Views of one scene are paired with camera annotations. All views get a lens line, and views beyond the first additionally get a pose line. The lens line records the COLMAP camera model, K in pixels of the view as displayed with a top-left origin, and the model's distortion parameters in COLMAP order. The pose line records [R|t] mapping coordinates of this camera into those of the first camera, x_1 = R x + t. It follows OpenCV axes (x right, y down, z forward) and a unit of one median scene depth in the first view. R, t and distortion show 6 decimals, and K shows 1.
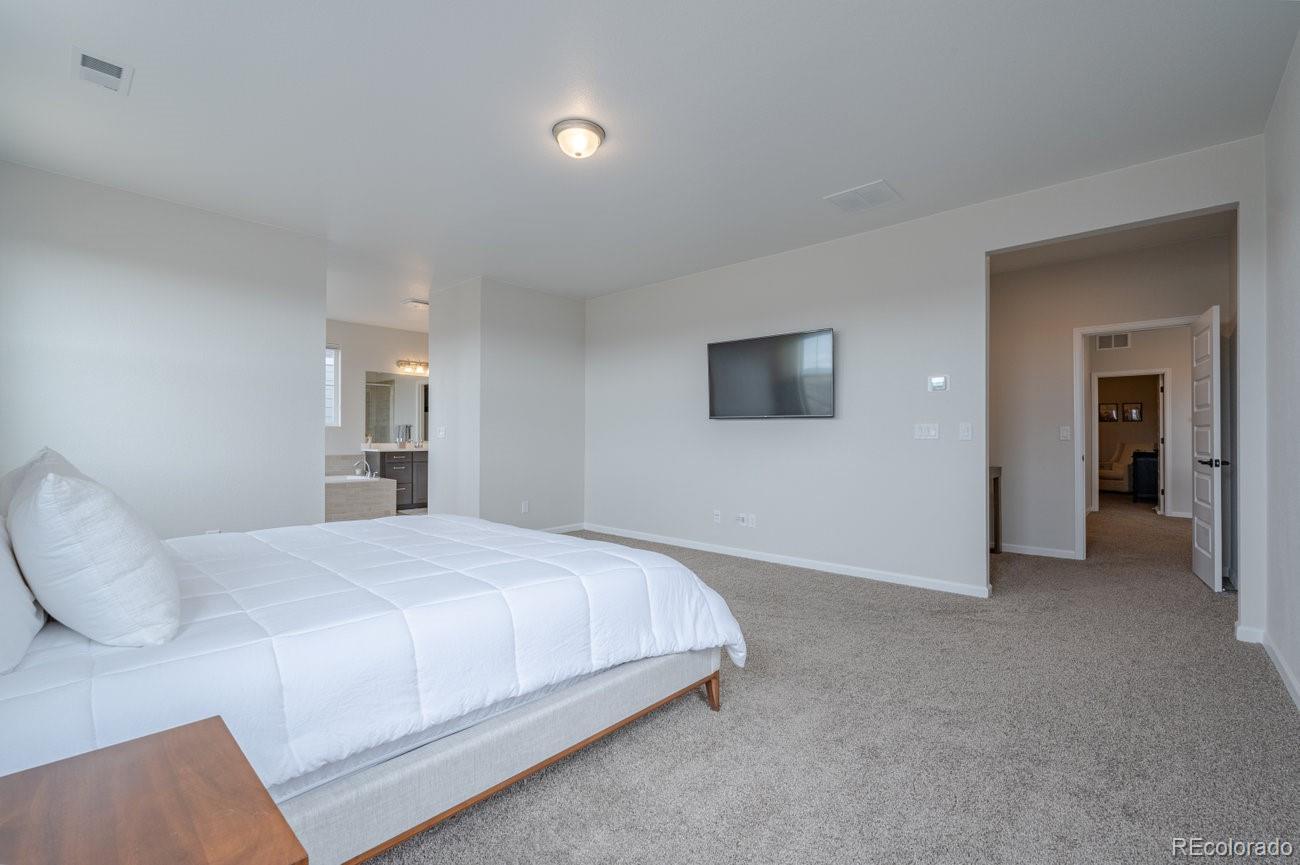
lens RADIAL K [[579.9, 0, 650.0], [0, 579.9, 432.5], [0, 0, 1]] dist [-0.000762, -0.000032]
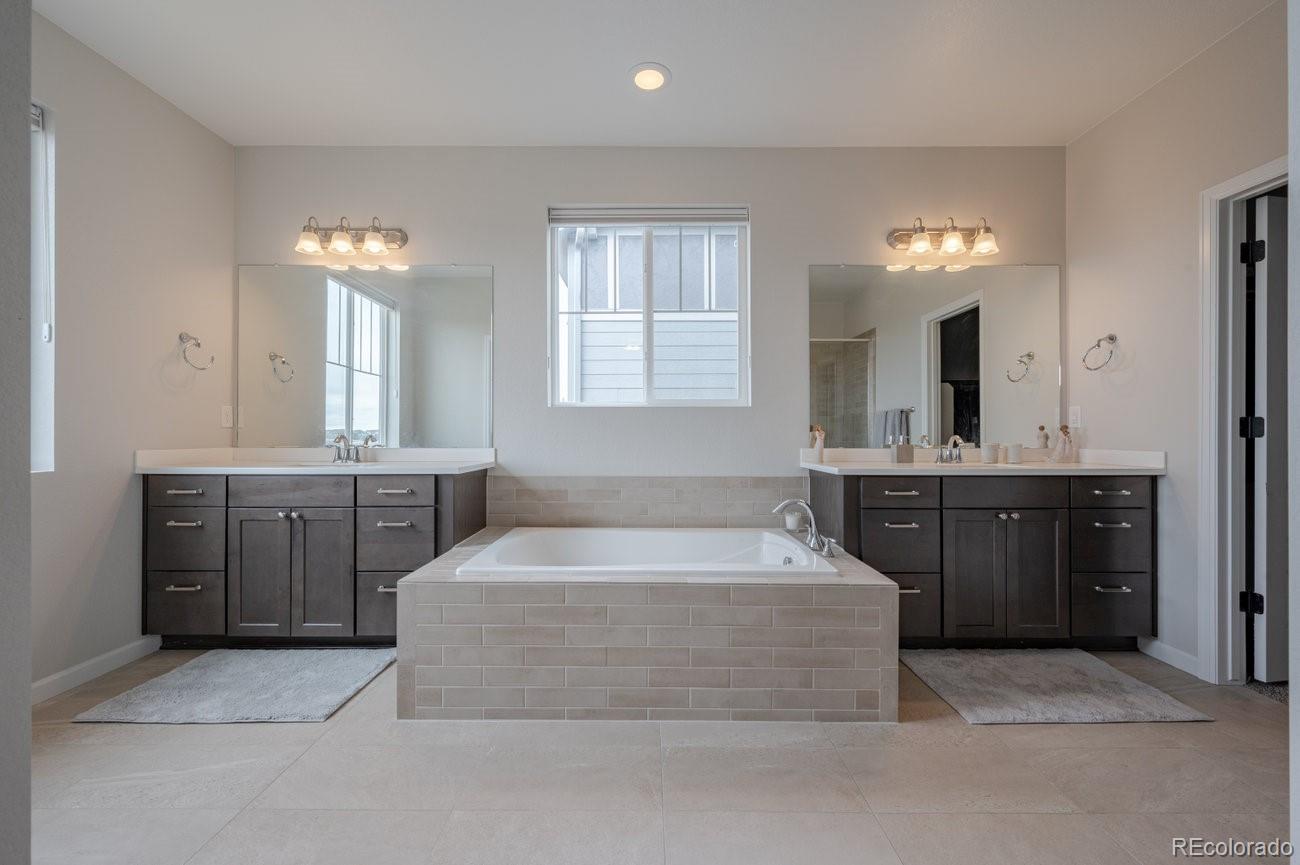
lens RADIAL K [[523.8, 0, 650.0], [0, 523.8, 432.5], [0, 0, 1]] dist [-0.000009, -0.000019]
pose [[0.689107, -0.007037, -0.724626, -0.309746], [0.008139, 0.999965, -0.001971, 0.007785], [0.724614, -0.004539, 0.689140, 0.680699]]
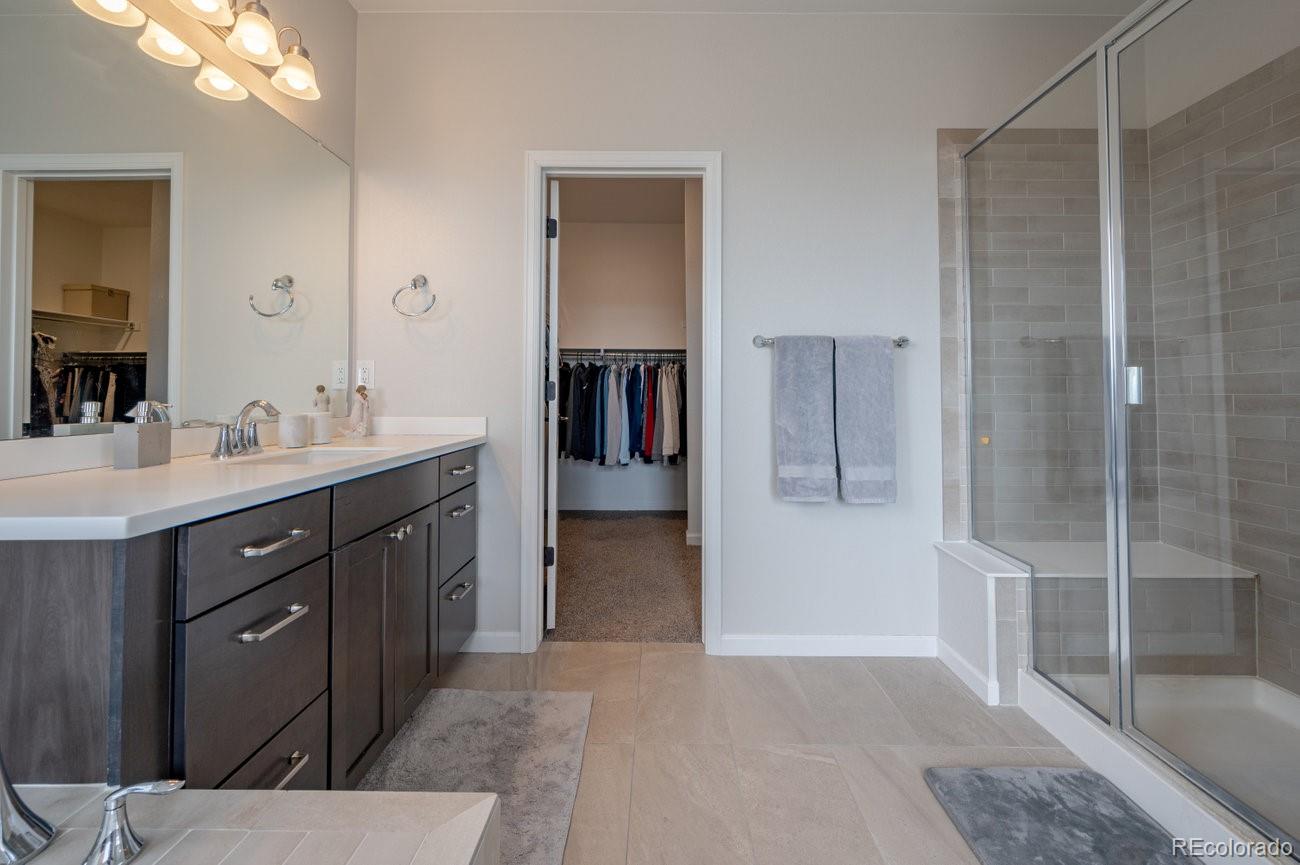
lens RADIAL K [[527.5, 0, 653.8], [0, 527.5, 386.2], [0, 0, 1]] dist [-0.000131, -0.000067]
pose [[0.728653, 0.011280, 0.684790, -0.446056], [-0.001946, 0.999894, -0.014401, 0.008287], [-0.684880, 0.009161, 0.728598, 0.838959]]
